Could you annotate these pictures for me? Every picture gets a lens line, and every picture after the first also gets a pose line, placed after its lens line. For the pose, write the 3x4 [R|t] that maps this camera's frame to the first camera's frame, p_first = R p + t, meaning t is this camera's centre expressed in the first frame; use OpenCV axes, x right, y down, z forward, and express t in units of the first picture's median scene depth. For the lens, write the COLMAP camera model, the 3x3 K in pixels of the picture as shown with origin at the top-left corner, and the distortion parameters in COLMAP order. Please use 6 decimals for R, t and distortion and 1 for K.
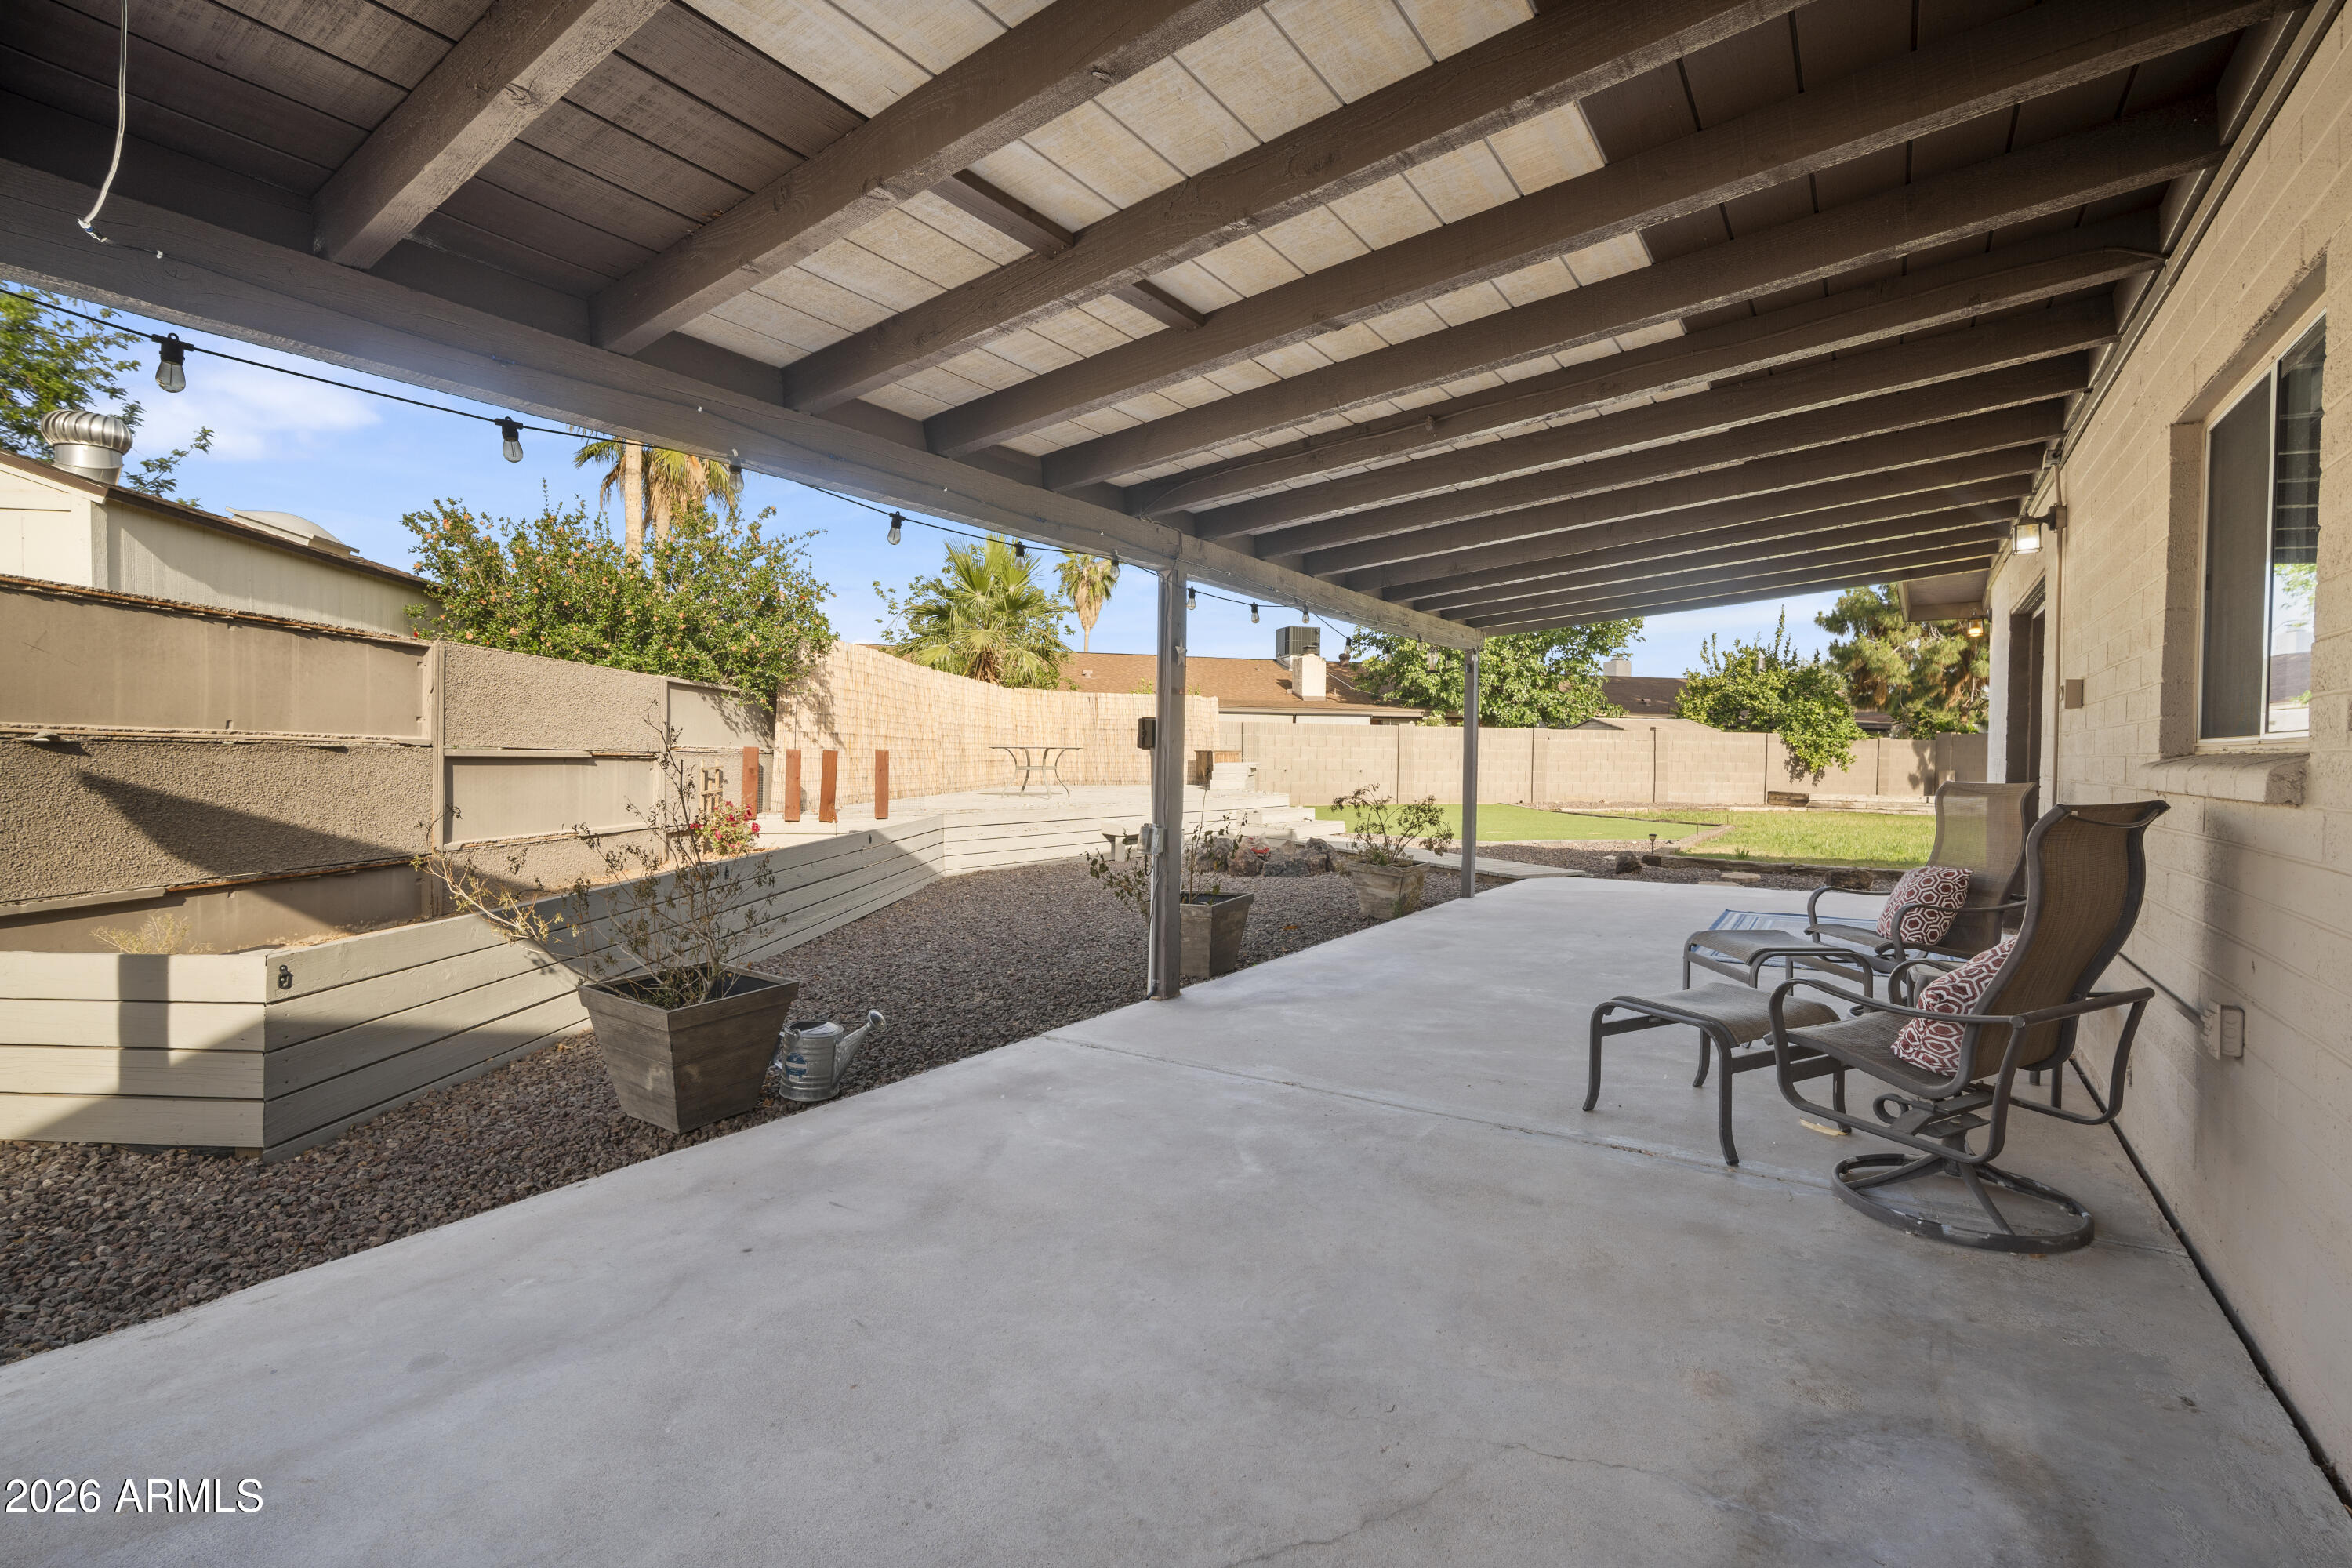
lens RADIAL K [[1028.0, 0, 1181.0], [0, 1028.0, 756.2], [0, 0, 1]] dist [0.002114, -0.000200]
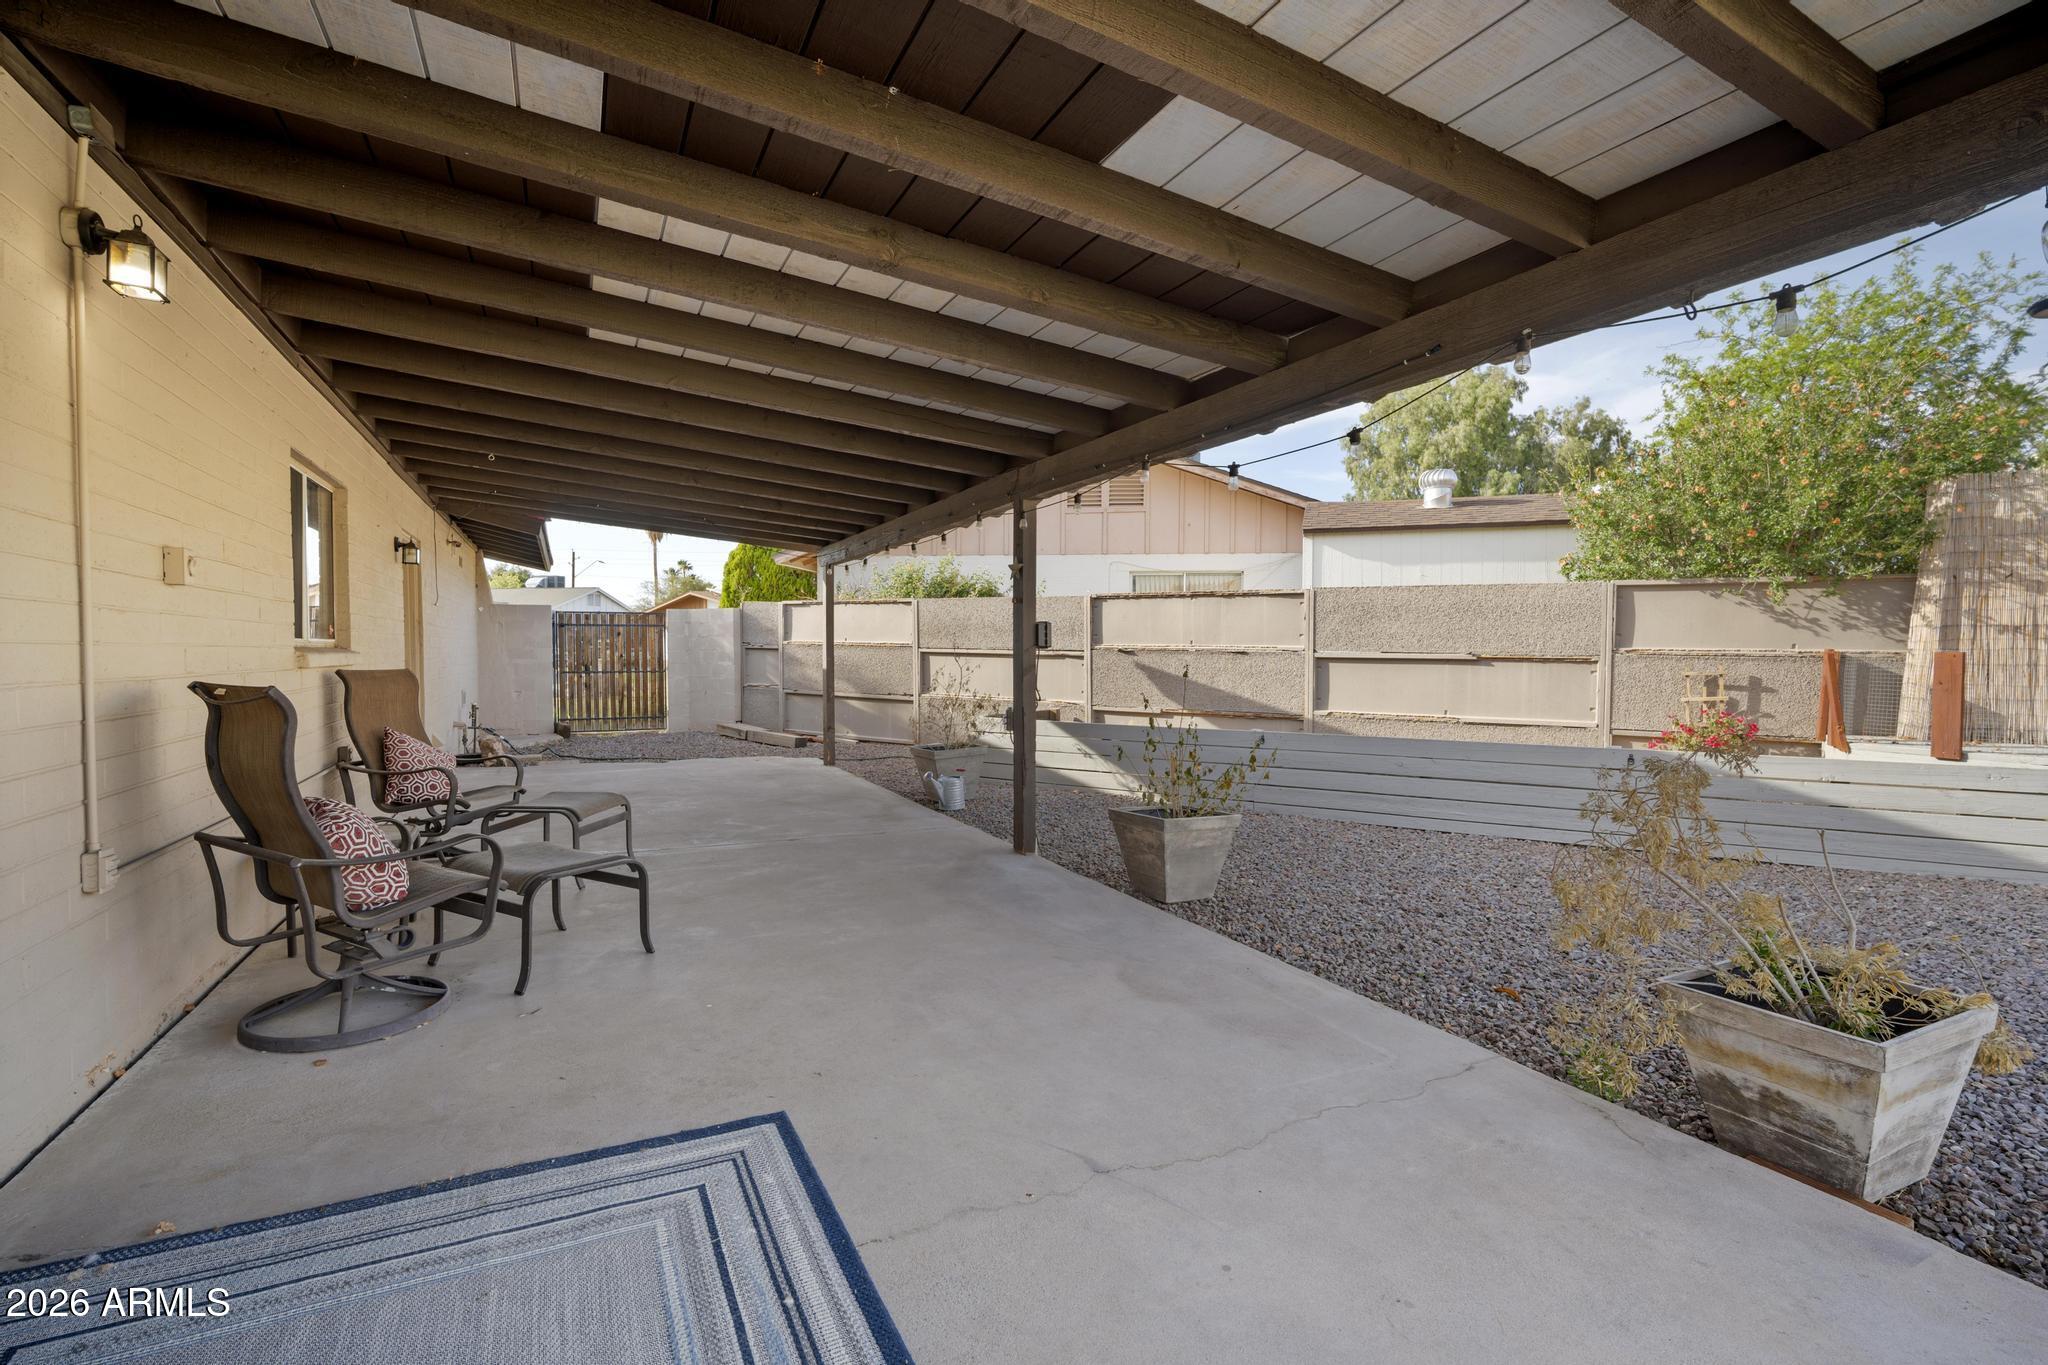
lens RADIAL K [[885.0, 0, 1019.3], [0, 885.0, 674.5], [0, 0, 1]] dist [0.001978, 0.000936]
pose [[-0.536863, 0.015195, -0.843533, 0.836943], [-0.005471, 0.999754, 0.021491, -0.000036], [0.843652, 0.016152, -0.536648, 1.549387]]
